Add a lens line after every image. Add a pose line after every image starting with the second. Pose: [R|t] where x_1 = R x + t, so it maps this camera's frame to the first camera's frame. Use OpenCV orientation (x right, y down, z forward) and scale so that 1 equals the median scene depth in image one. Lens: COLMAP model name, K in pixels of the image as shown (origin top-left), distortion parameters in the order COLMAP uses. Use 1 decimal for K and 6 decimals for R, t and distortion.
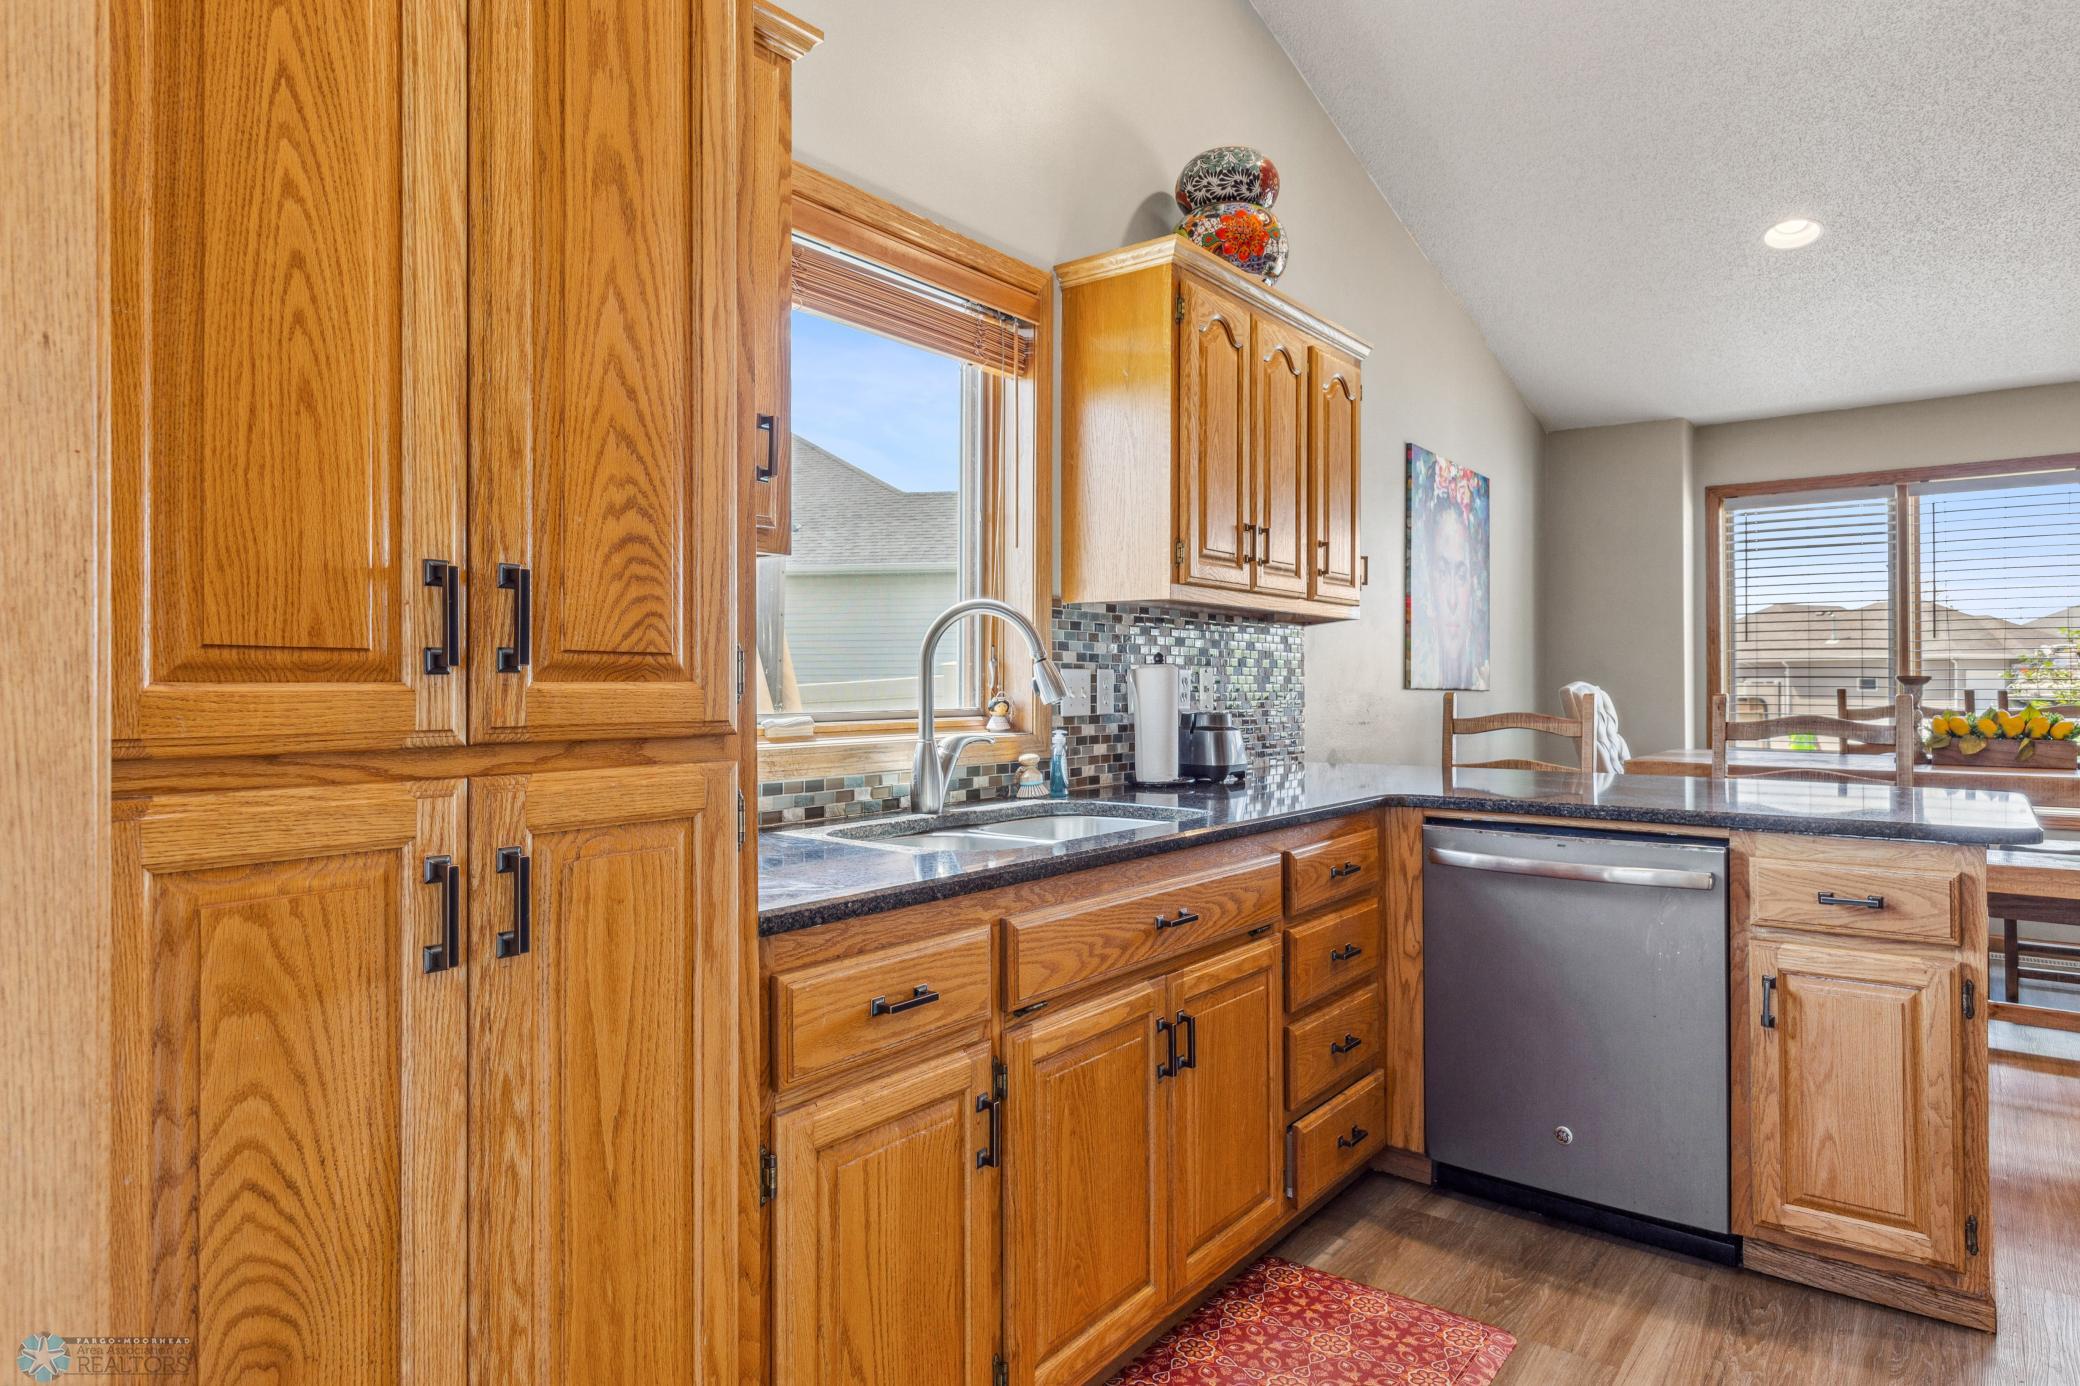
lens RADIAL K [[1188.9, 0, 1040.0], [0, 1188.9, 693.0], [0, 0, 1]] dist [0.000321, 0.000082]
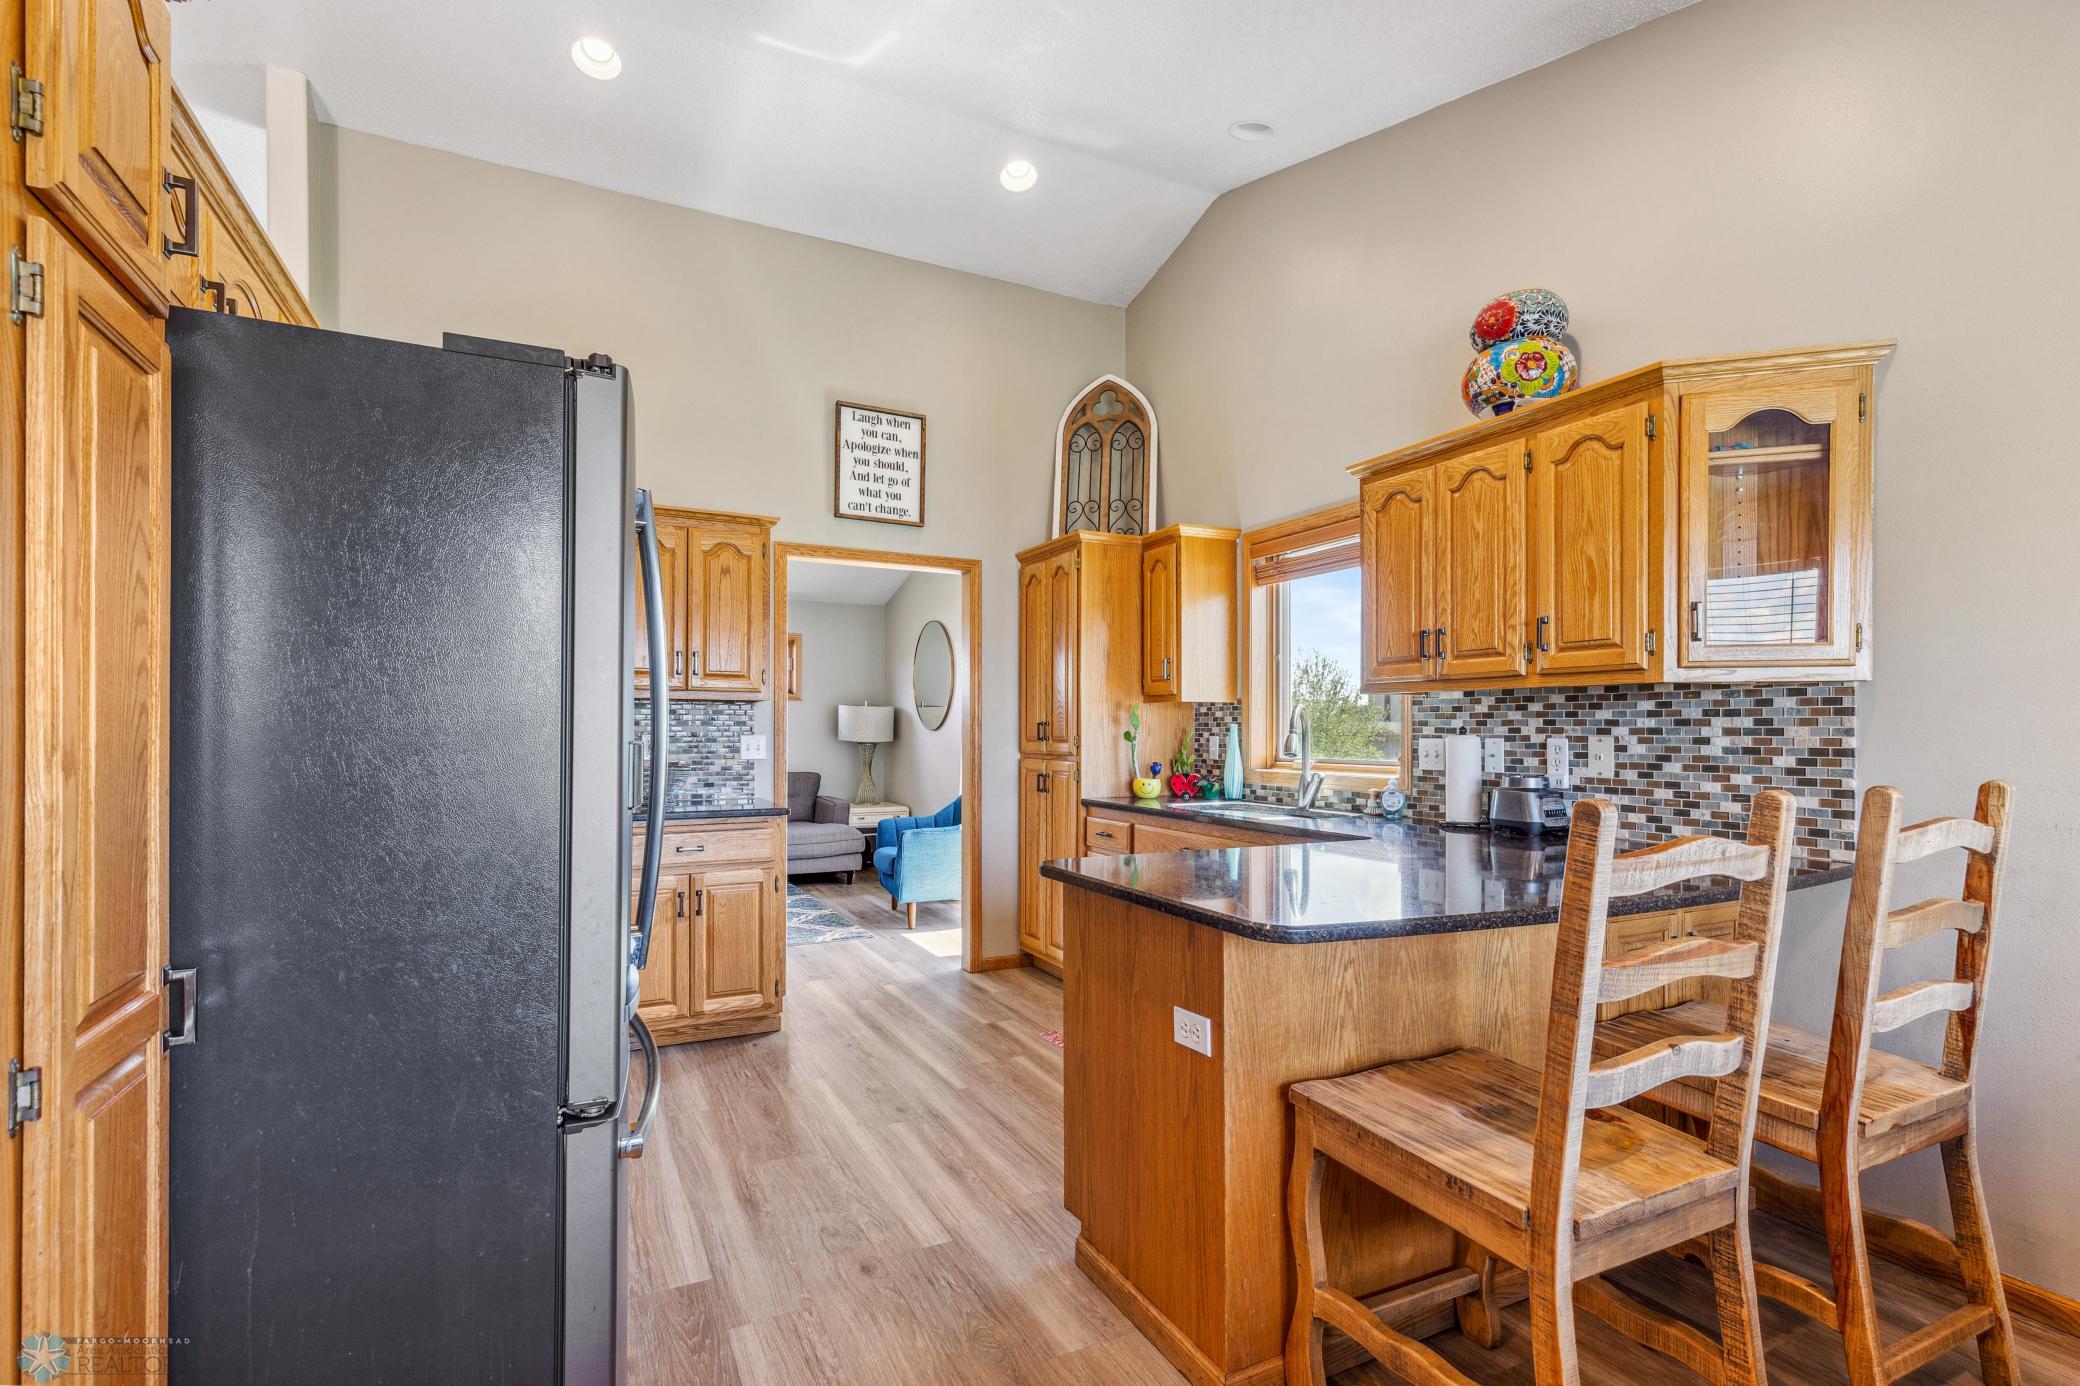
lens RADIAL K [[989.5, 0, 1041.7], [0, 989.5, 731.5], [0, 0, 1]] dist [0.000336, 0.000069]
pose [[-0.437274, 0.001090, -0.899328, 1.521421], [-0.006931, 0.999965, 0.004582, -0.034698], [0.899302, 0.008237, -0.437251, 1.233775]]
